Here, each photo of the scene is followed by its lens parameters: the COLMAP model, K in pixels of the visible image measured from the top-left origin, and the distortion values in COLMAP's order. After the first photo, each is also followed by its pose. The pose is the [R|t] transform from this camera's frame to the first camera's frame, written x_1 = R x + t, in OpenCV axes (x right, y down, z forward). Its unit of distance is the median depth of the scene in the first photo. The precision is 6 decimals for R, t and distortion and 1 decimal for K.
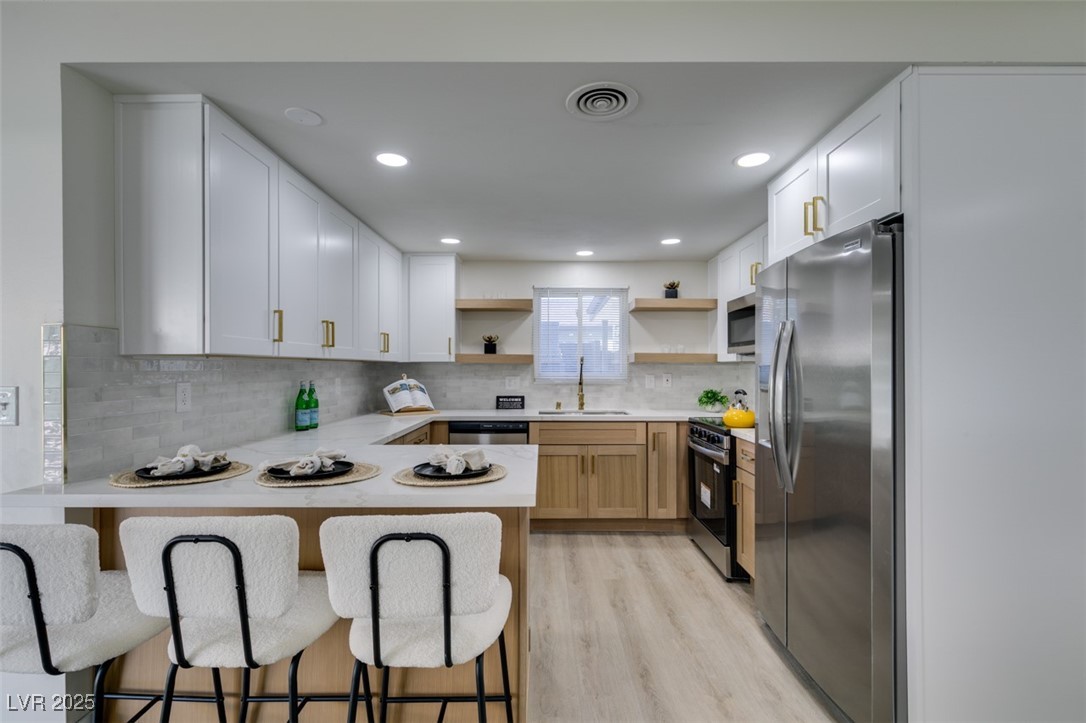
lens RADIAL K [[484.8, 0, 541.1], [0, 484.8, 366.0], [0, 0, 1]] dist [0.004572, -0.000662]
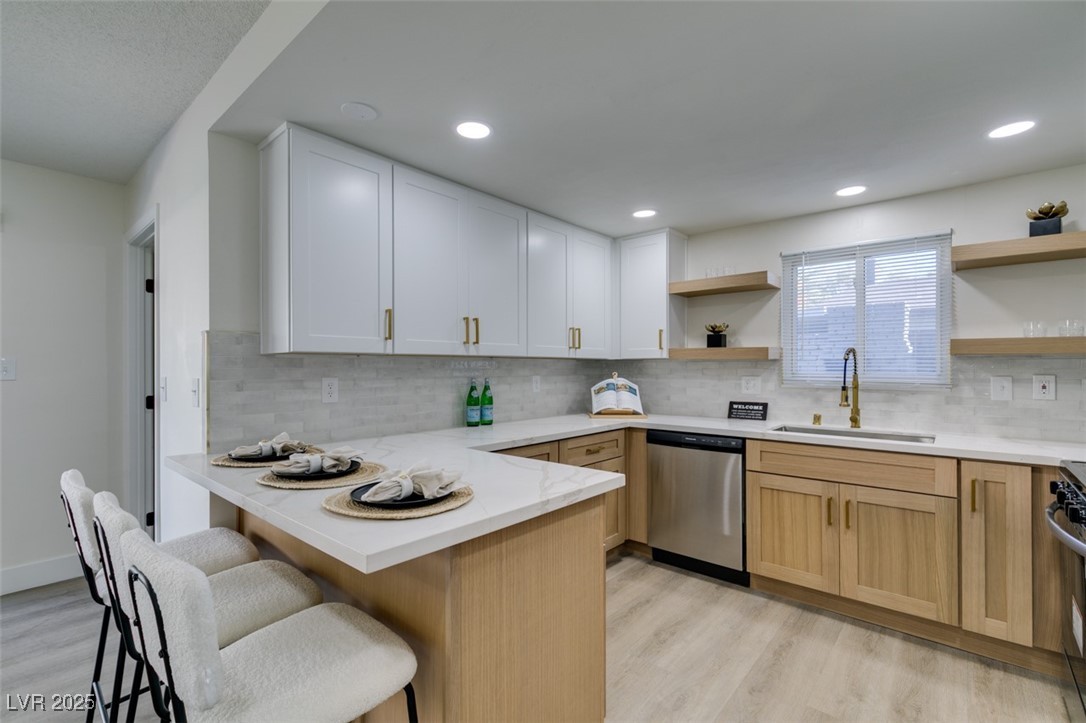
lens RADIAL K [[484.8, 0, 541.1], [0, 484.8, 366.0], [0, 0, 1]] dist [0.004572, -0.000662]
pose [[0.757669, -0.002042, -0.652636, 0.217649], [0.003519, 0.999993, 0.000957, 0.003676], [0.652629, -0.003022, 0.757671, 0.243345]]
